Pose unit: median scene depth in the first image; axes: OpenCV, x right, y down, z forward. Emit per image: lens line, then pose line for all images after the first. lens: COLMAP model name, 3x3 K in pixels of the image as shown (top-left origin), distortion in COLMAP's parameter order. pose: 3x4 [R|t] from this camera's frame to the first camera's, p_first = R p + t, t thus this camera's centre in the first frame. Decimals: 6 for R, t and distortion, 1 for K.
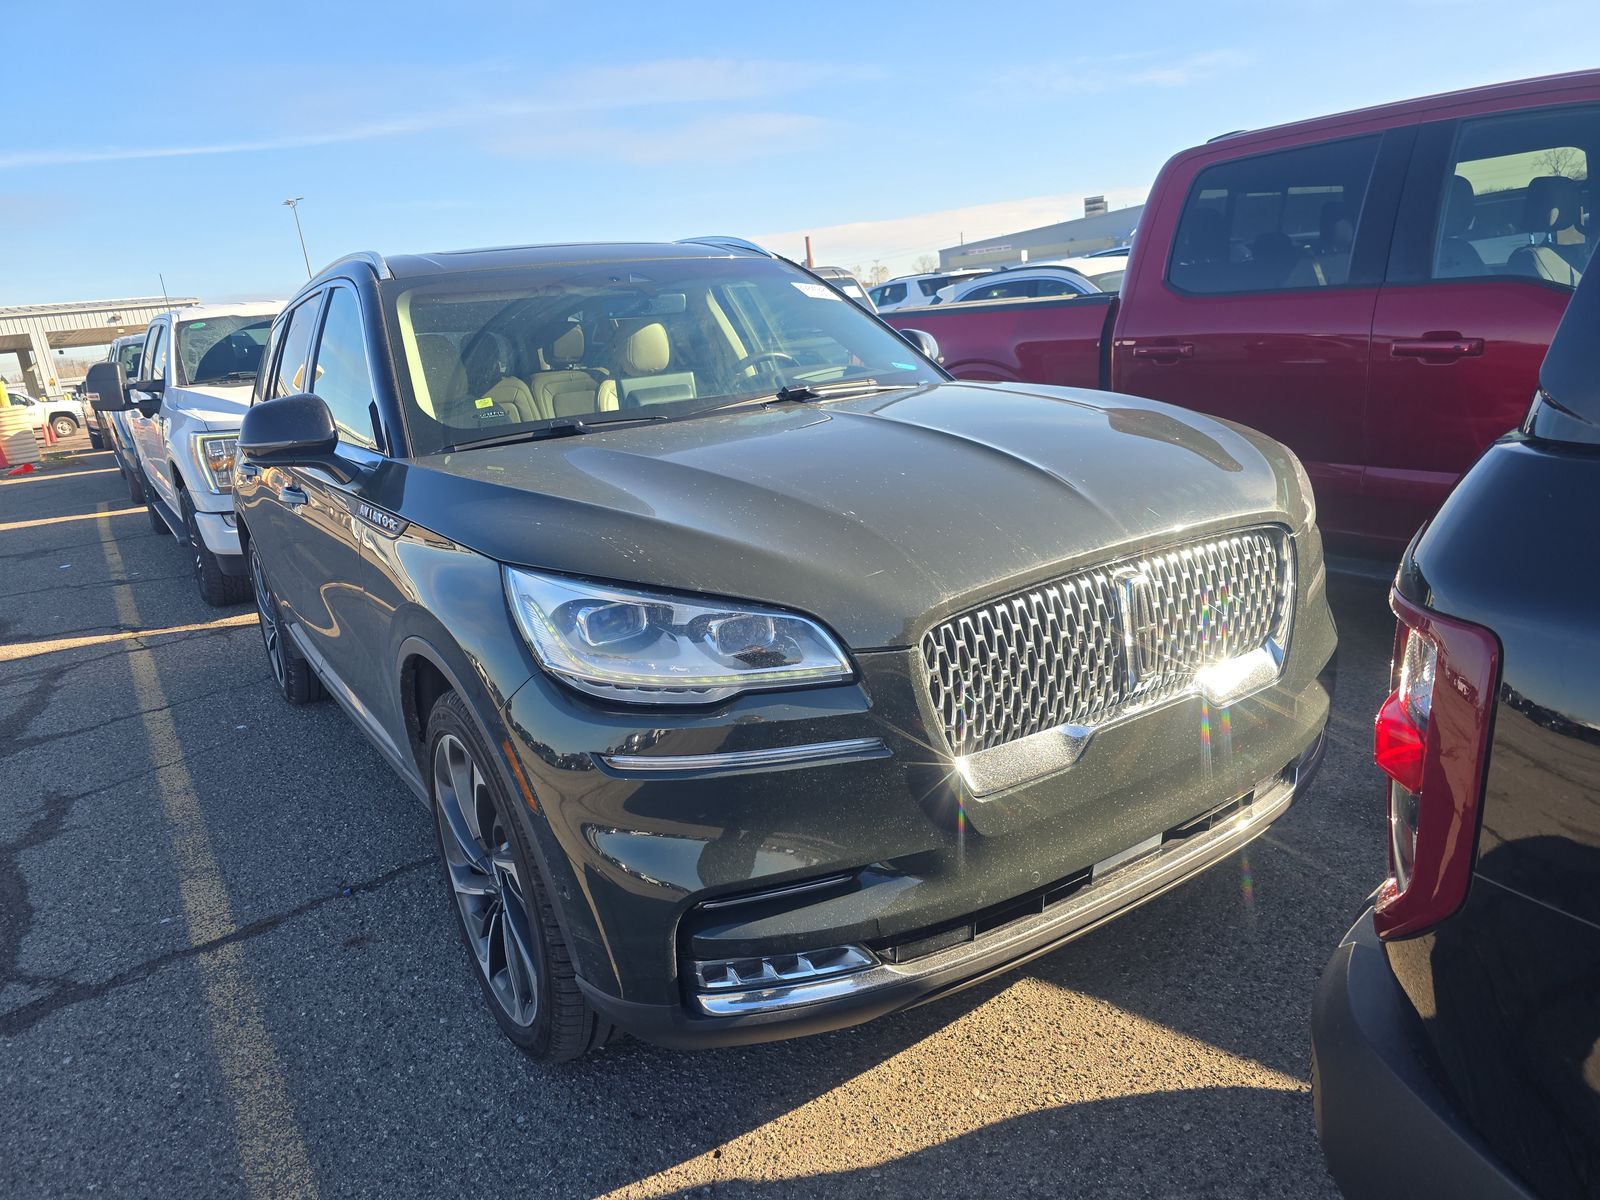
lens RADIAL K [[1119.1, 0, 800.0], [0, 1119.1, 600.0], [0, 0, 1]] dist [0.054946, -0.044634]
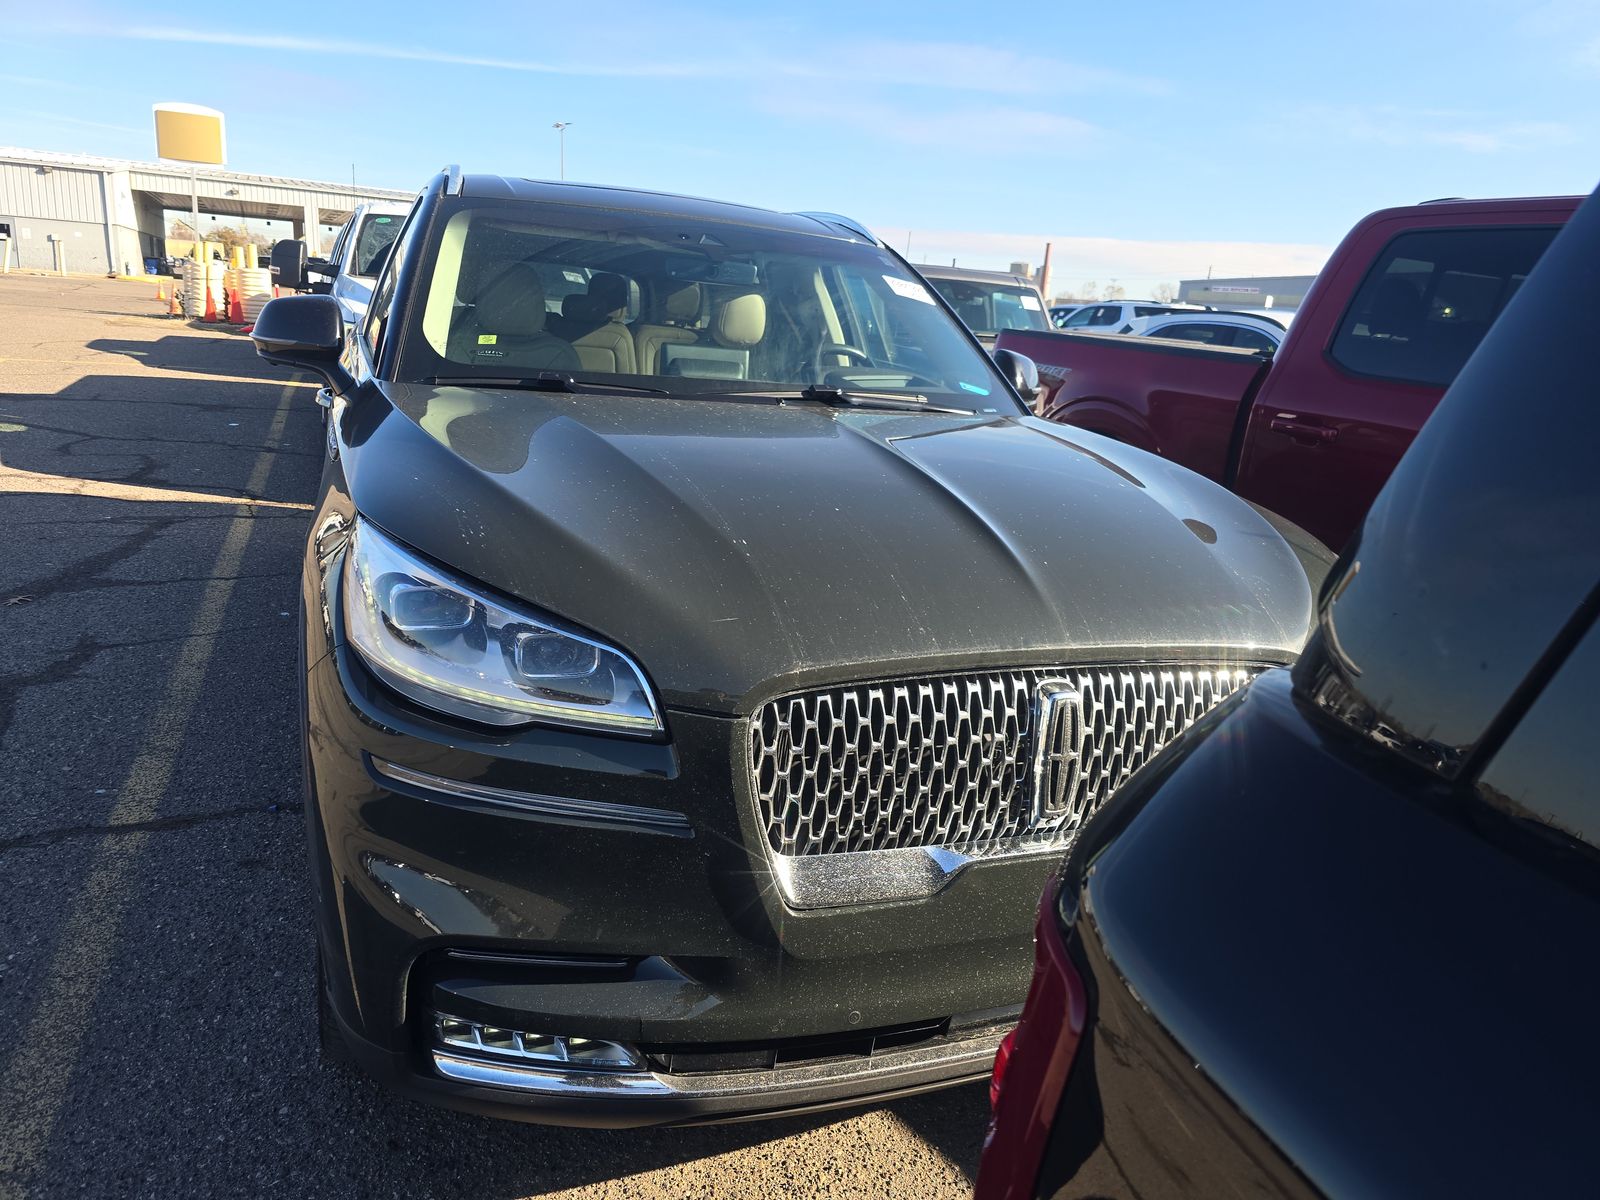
lens RADIAL K [[1119.1, 0, 800.0], [0, 1119.1, 600.0], [0, 0, 1]] dist [0.054946, -0.044634]
pose [[0.964769, 0.220329, -0.143793, 0.193184], [-0.218607, 0.975415, 0.027873, -0.059915], [0.146399, 0.004543, 0.989215, 0.147051]]
